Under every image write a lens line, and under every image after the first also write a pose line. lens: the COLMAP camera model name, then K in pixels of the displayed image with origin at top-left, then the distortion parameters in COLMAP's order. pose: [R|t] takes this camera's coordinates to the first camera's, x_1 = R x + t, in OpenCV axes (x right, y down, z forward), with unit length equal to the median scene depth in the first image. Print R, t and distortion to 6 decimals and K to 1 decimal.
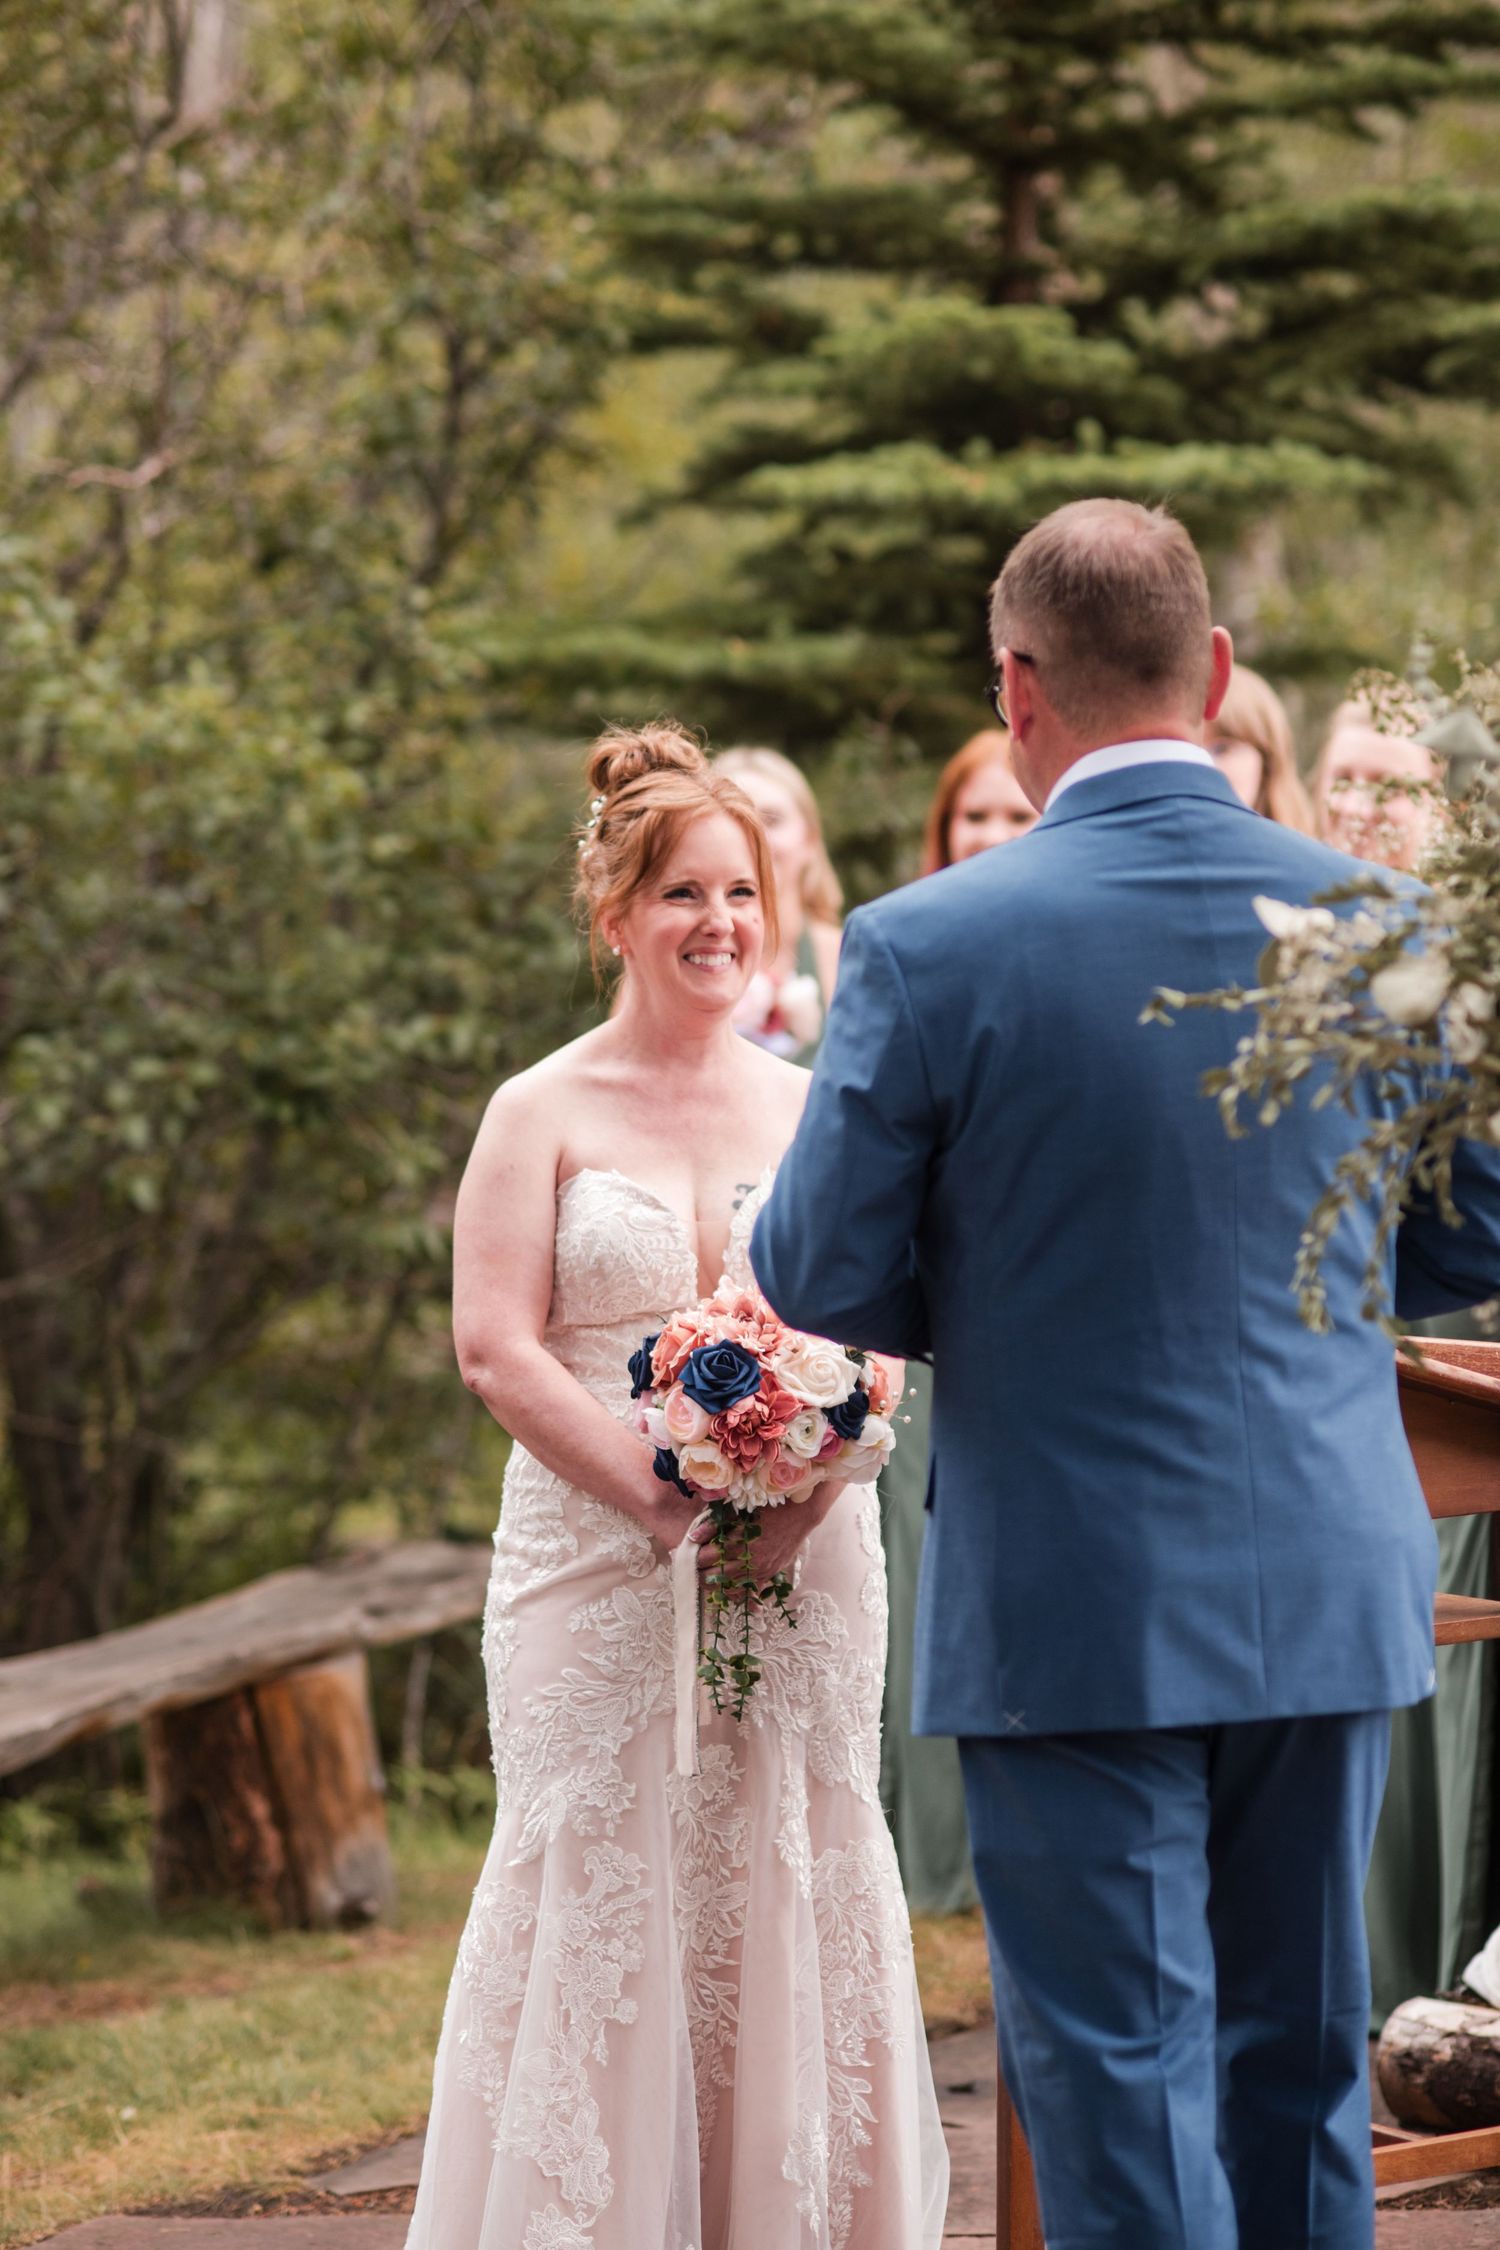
lens RADIAL K [[5852.6, 0, 750.0], [0, 5852.6, 1125.0], [0, 0, 1]] dist [-0.080640, 0.787989]
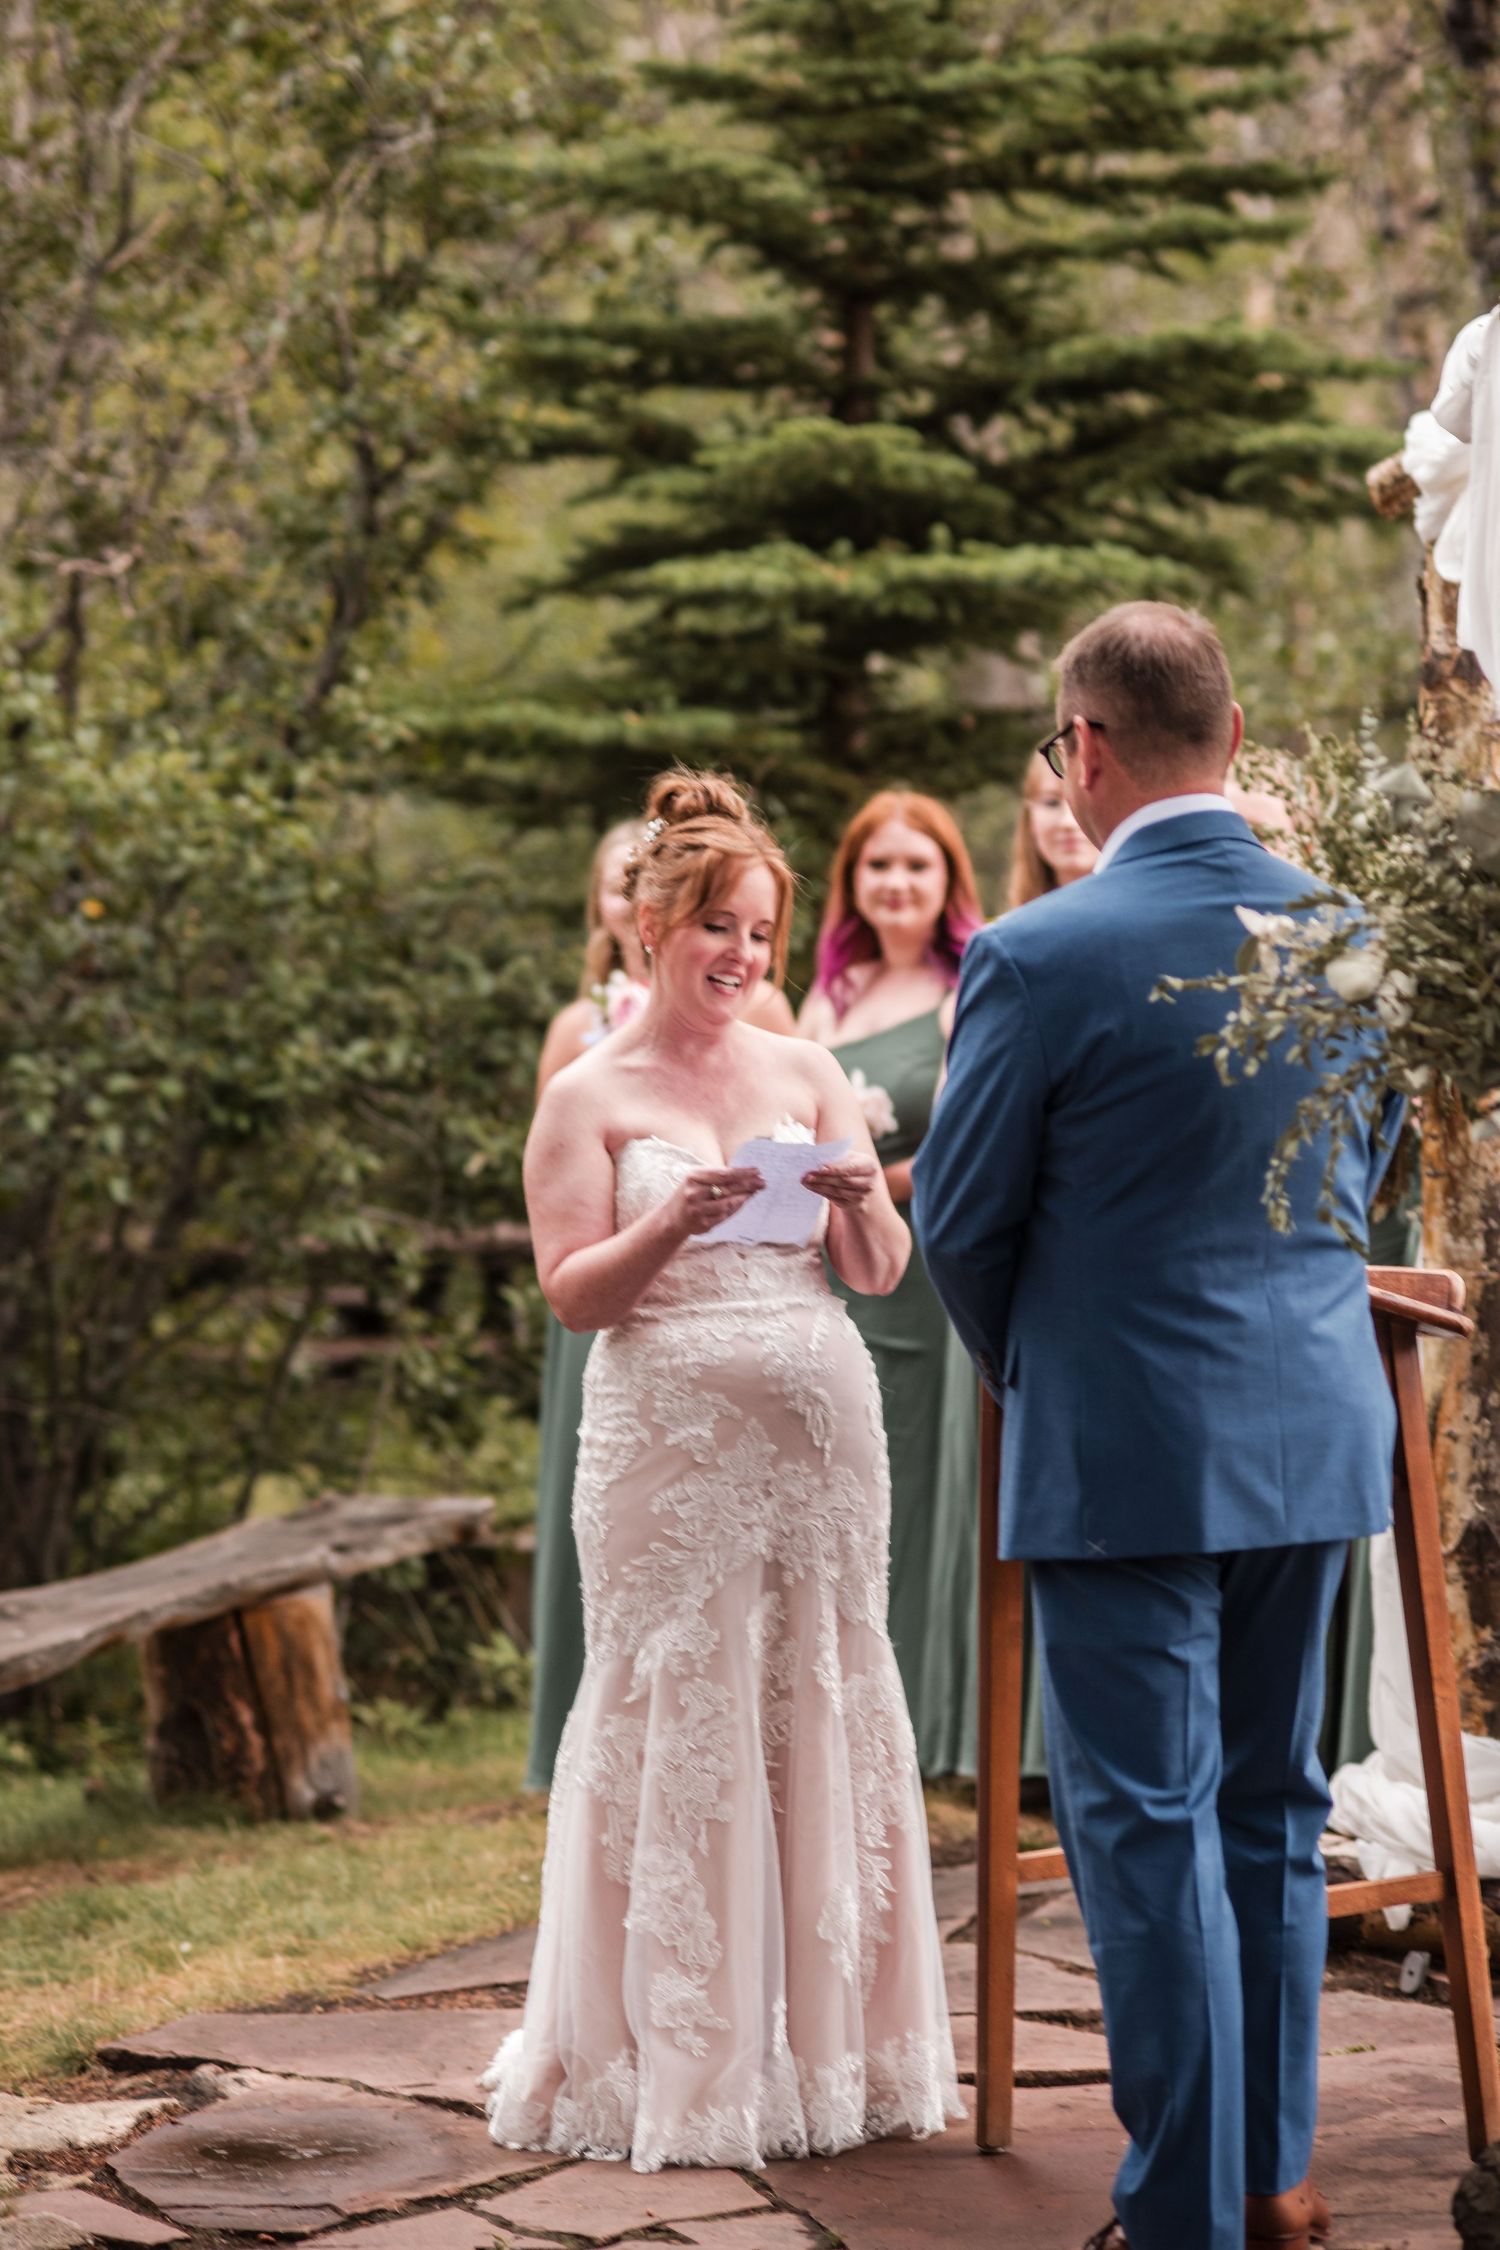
lens RADIAL K [[5852.6, 0, 750.0], [0, 5852.6, 1125.0], [0, 0, 1]] dist [-0.080640, 0.787989]
pose [[0.998255, 0.001136, 0.059041, -0.047161], [-0.000393, 0.999921, -0.012580, 0.012719], [-0.059051, 0.012534, 0.998176, -0.148619]]
